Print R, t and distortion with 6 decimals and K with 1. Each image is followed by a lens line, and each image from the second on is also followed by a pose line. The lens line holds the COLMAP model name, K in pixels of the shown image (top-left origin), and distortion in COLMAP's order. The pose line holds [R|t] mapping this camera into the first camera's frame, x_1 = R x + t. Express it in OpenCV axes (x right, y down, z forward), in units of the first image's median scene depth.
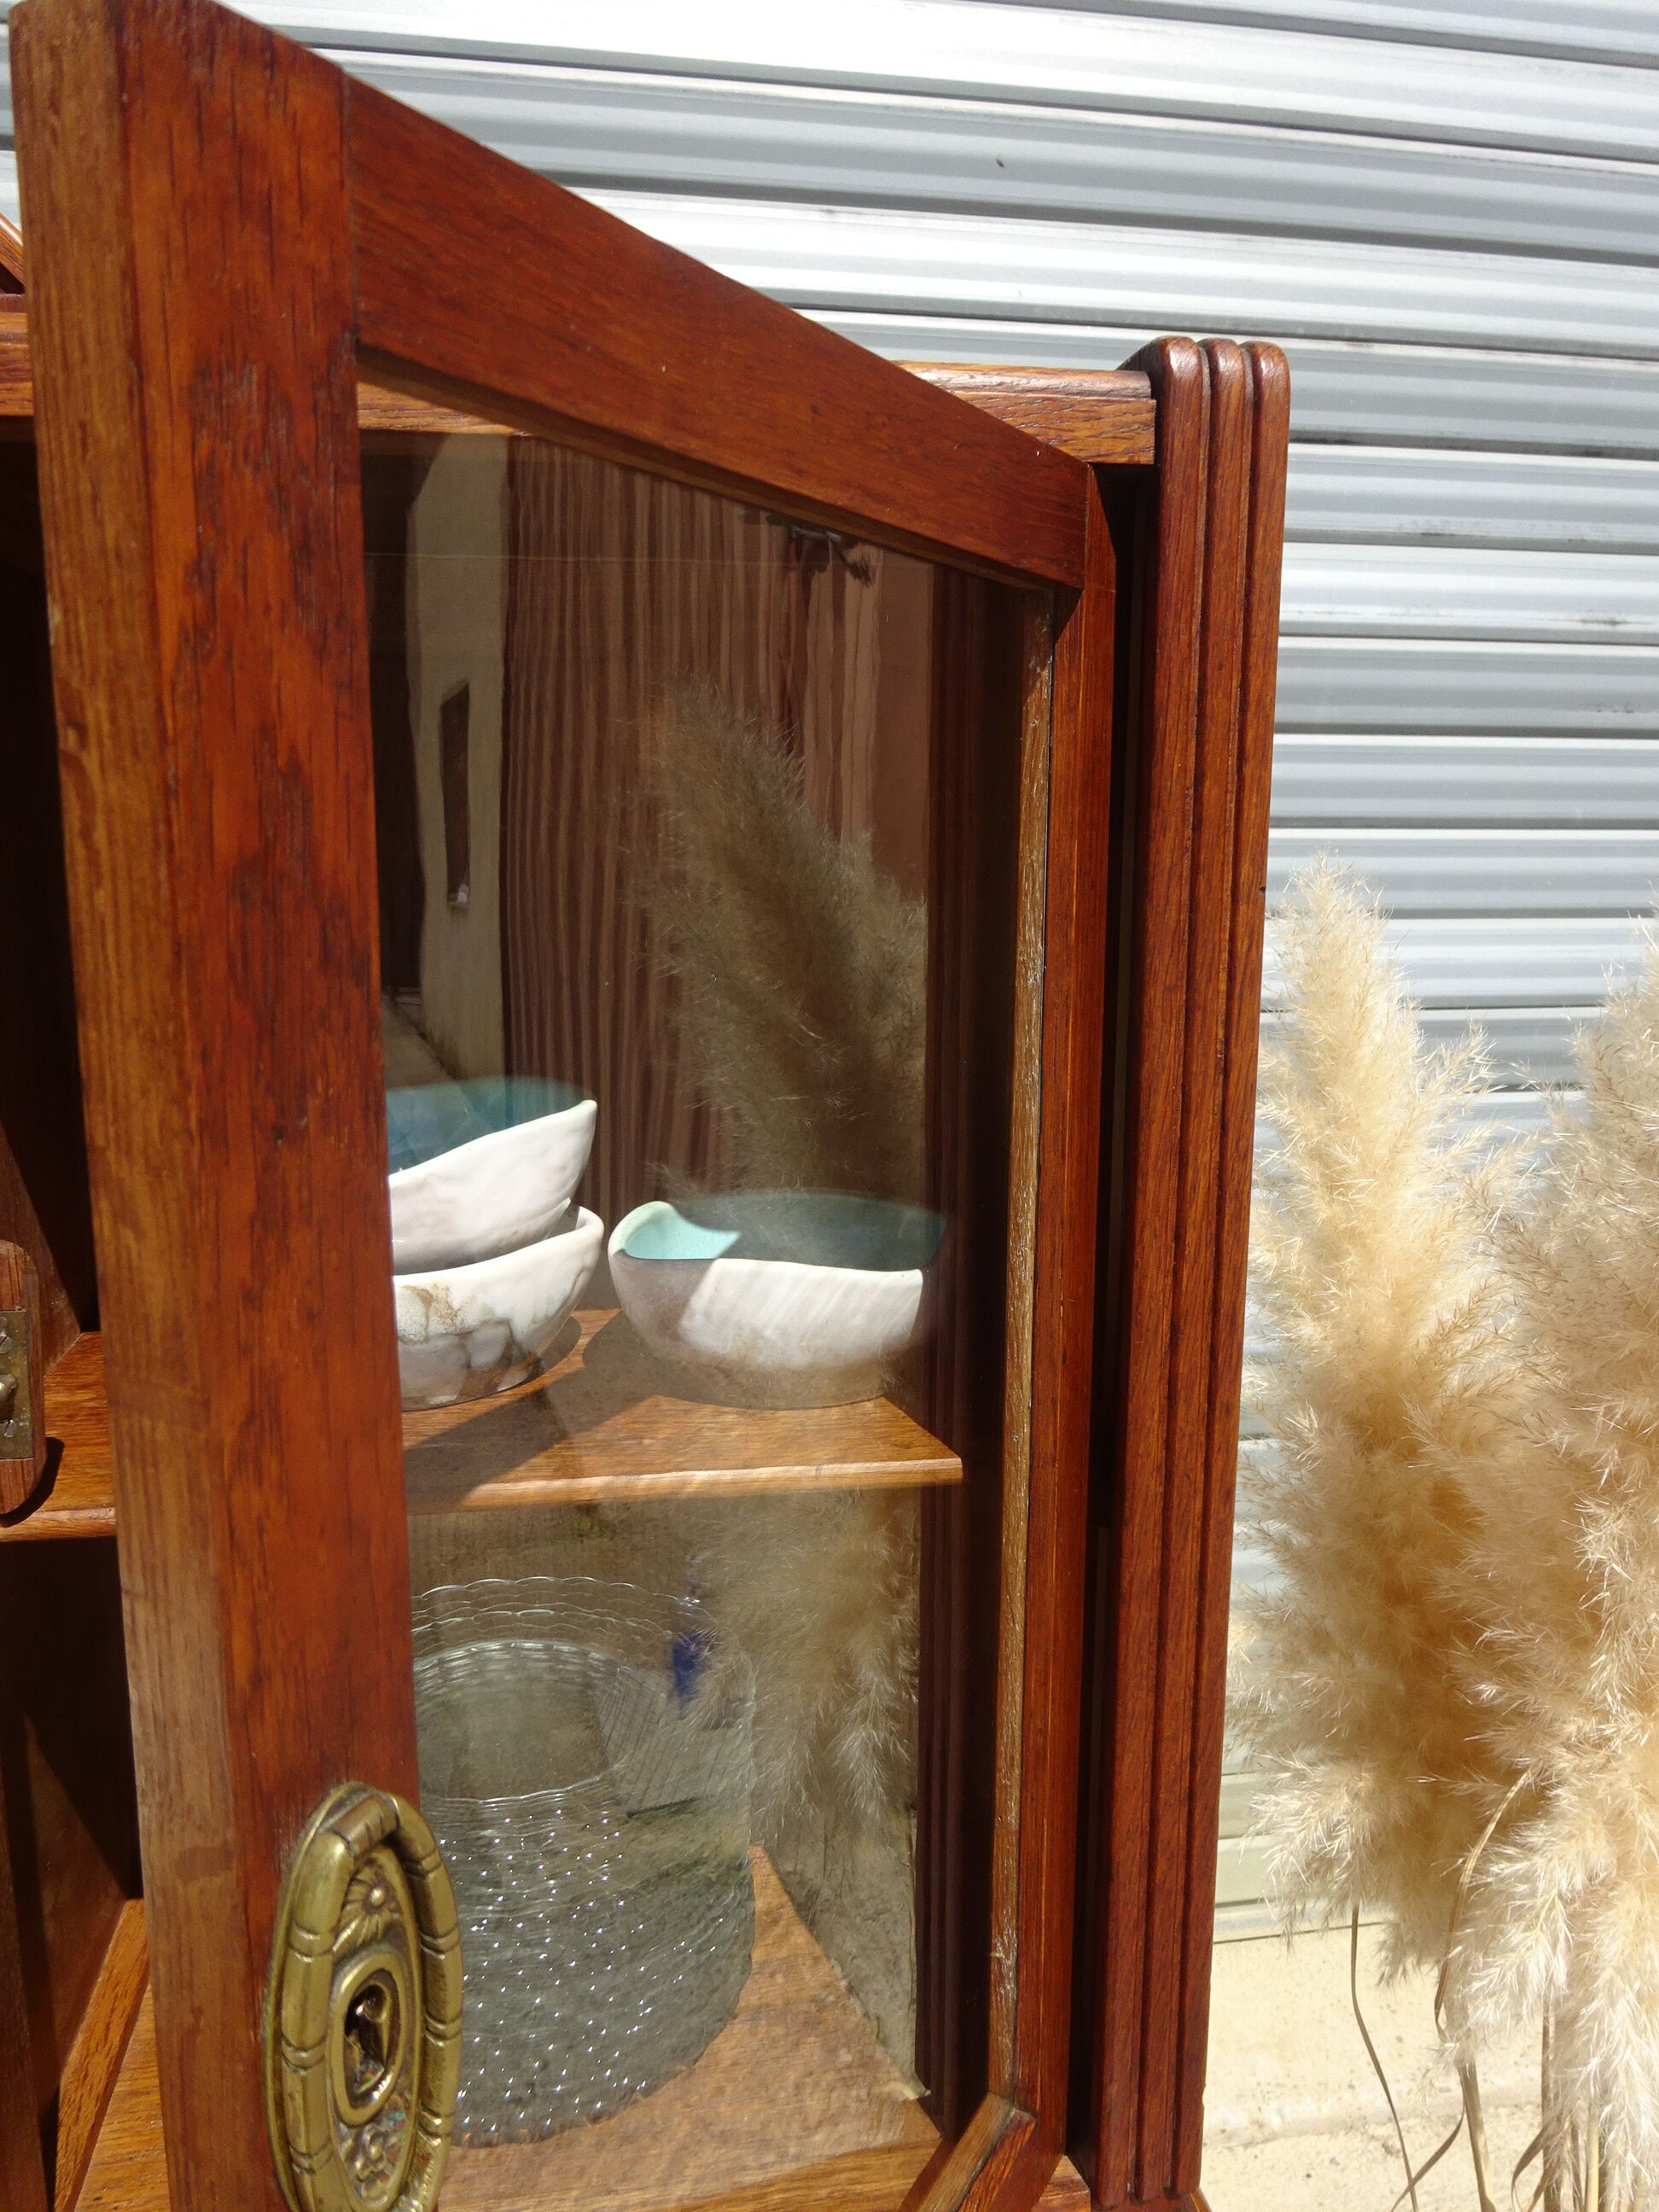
lens RADIAL K [[1600.8, 0, 809.6], [0, 1600.8, 1106.2], [0, 0, 1]] dist [-0.011430, 0.006564]
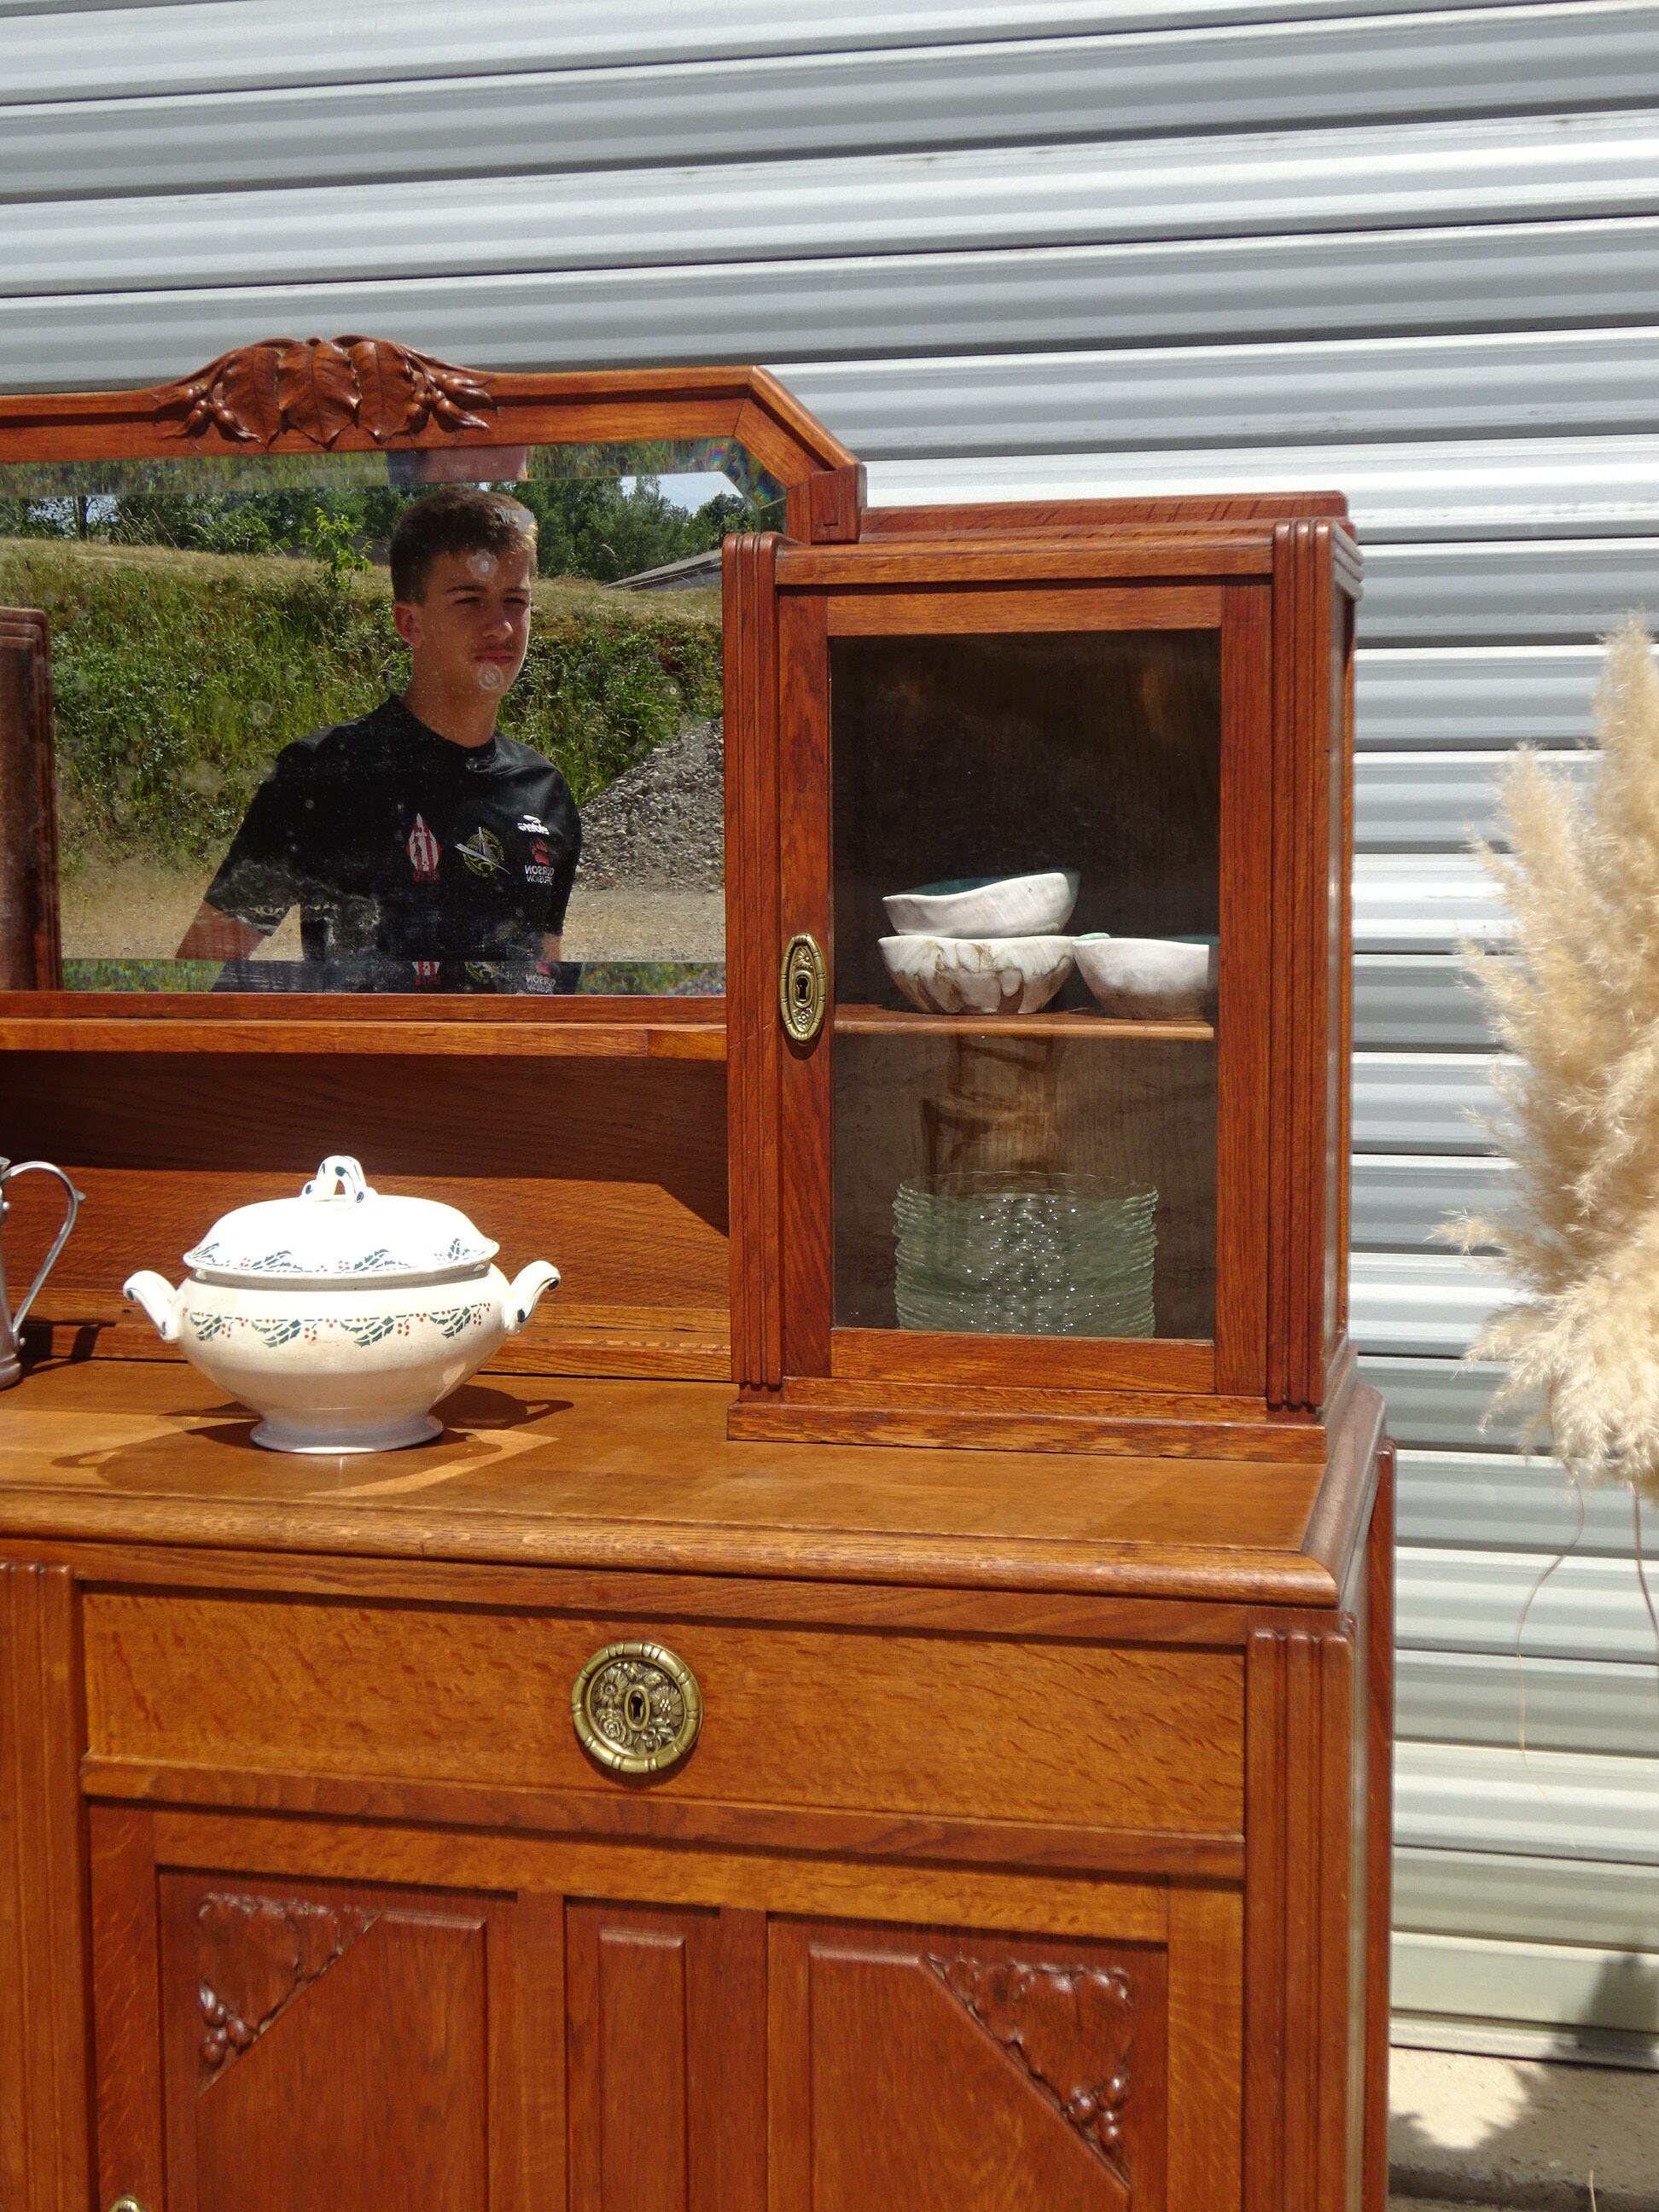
lens RADIAL K [[2980.6, 0, 820.5], [0, 2980.6, 1103.6], [0, 0, 1]] dist [-0.001509, 0.000000]
pose [[0.915129, 0.030592, -0.401998, 1.151895], [-0.057213, 0.996880, -0.054379, 0.542331], [0.399080, 0.072764, 0.914024, -2.663150]]
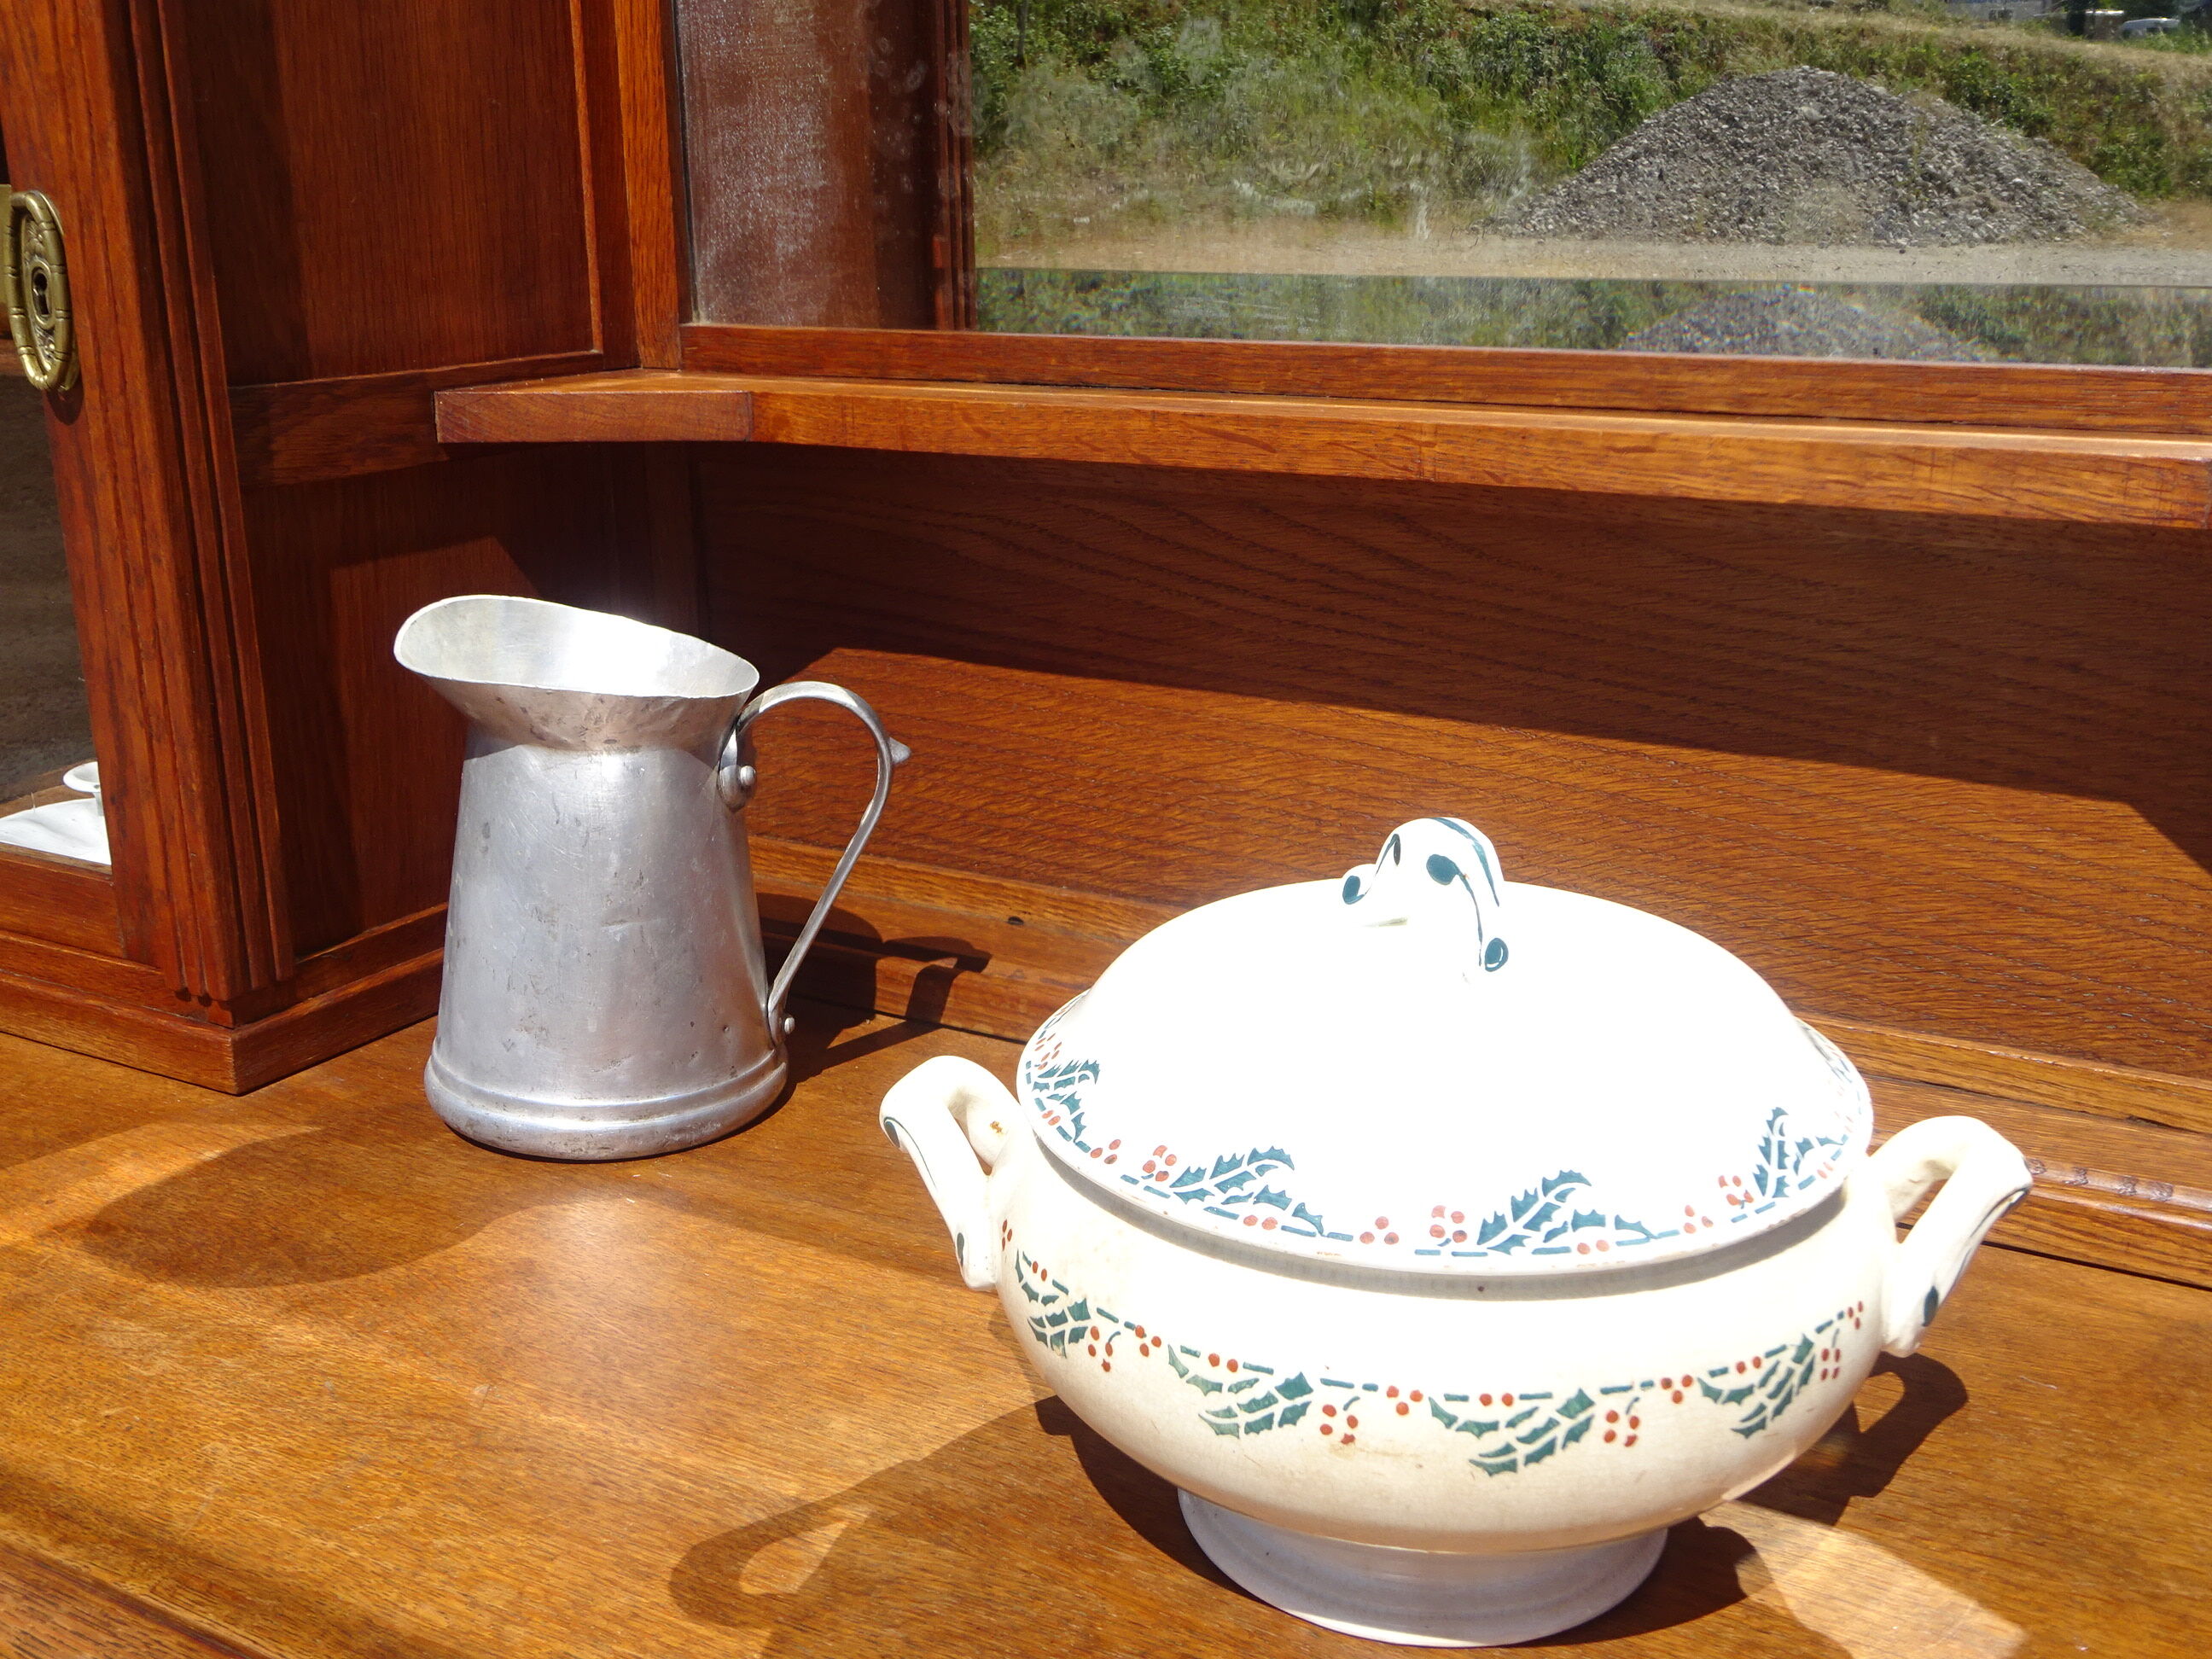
lens RADIAL K [[2188.8, 0, 1114.1], [0, 2188.8, 836.2], [0, 0, 1]] dist [0.000383, 0.000000]
pose [[0.770740, 0.175308, -0.612557, -0.472148], [-0.097603, 0.982541, 0.158386, 0.293015], [0.629629, -0.062287, 0.774395, -0.247236]]
